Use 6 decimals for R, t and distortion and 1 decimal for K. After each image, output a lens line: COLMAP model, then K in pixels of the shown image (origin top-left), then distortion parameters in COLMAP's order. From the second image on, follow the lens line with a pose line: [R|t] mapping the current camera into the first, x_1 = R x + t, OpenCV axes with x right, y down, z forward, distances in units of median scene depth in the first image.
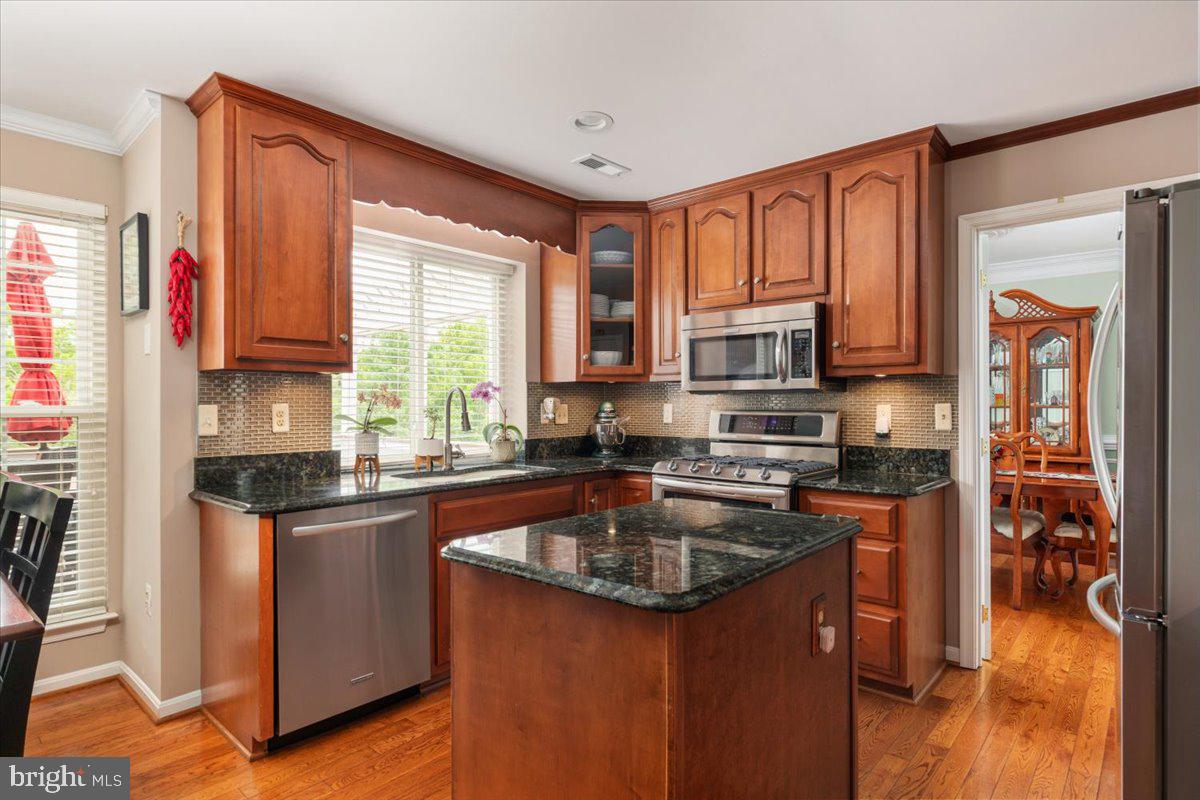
lens RADIAL K [[632.0, 0, 598.4], [0, 632.0, 400.9], [0, 0, 1]] dist [-0.001015, 0.000445]
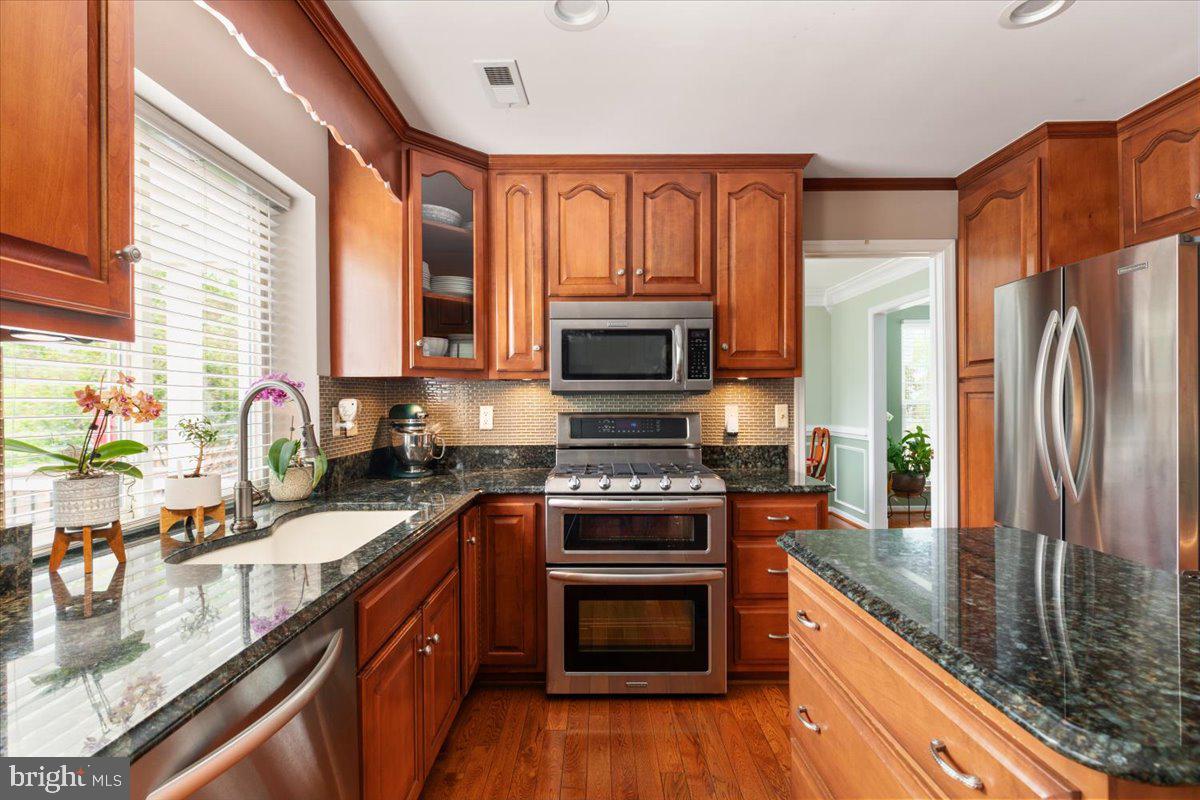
lens RADIAL K [[566.3, 0, 599.8], [0, 566.3, 402.9], [0, 0, 1]] dist [0.003756, 0.000421]
pose [[0.749011, -0.004642, 0.662542, -0.346818], [0.002072, 0.999987, 0.004664, -0.003918], [-0.662555, -0.002120, 0.749010, 0.426505]]
